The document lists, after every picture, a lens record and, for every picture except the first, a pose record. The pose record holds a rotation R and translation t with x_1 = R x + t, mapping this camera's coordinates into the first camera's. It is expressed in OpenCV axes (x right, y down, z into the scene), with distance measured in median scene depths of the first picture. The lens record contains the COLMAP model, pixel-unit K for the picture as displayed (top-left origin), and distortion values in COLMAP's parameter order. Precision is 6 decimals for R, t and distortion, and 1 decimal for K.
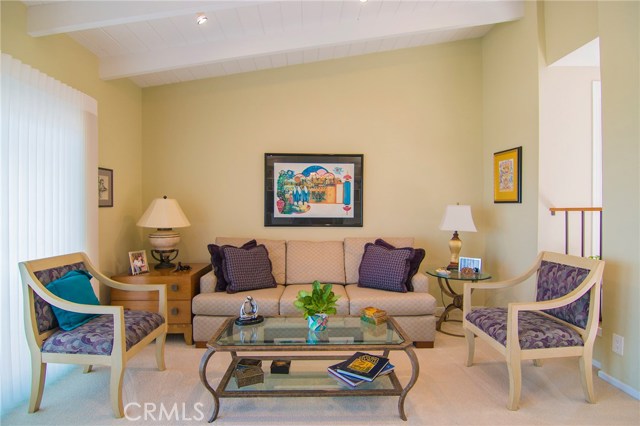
lens RADIAL K [[332.0, 0, 320.0], [0, 332.0, 213.0], [0, 0, 1]] dist [-0.001566, -0.001512]
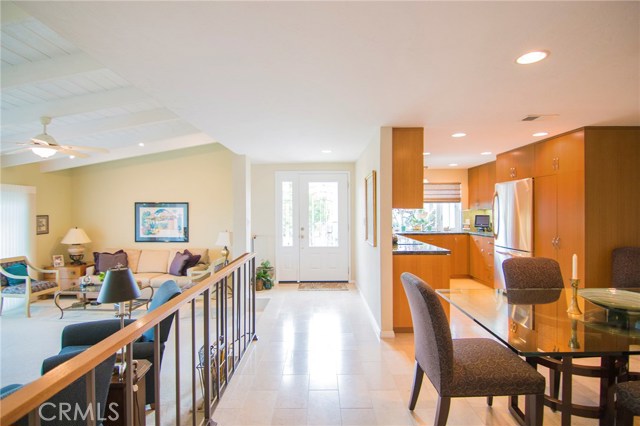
lens RADIAL K [[332.0, 0, 320.0], [0, 332.0, 213.0], [0, 0, 1]] dist [-0.001566, -0.001512]
pose [[0.998521, -0.001542, -0.054339, 1.054199], [0.001037, 0.999956, -0.009320, -0.112539], [0.054351, 0.009250, 0.998479, -0.862549]]
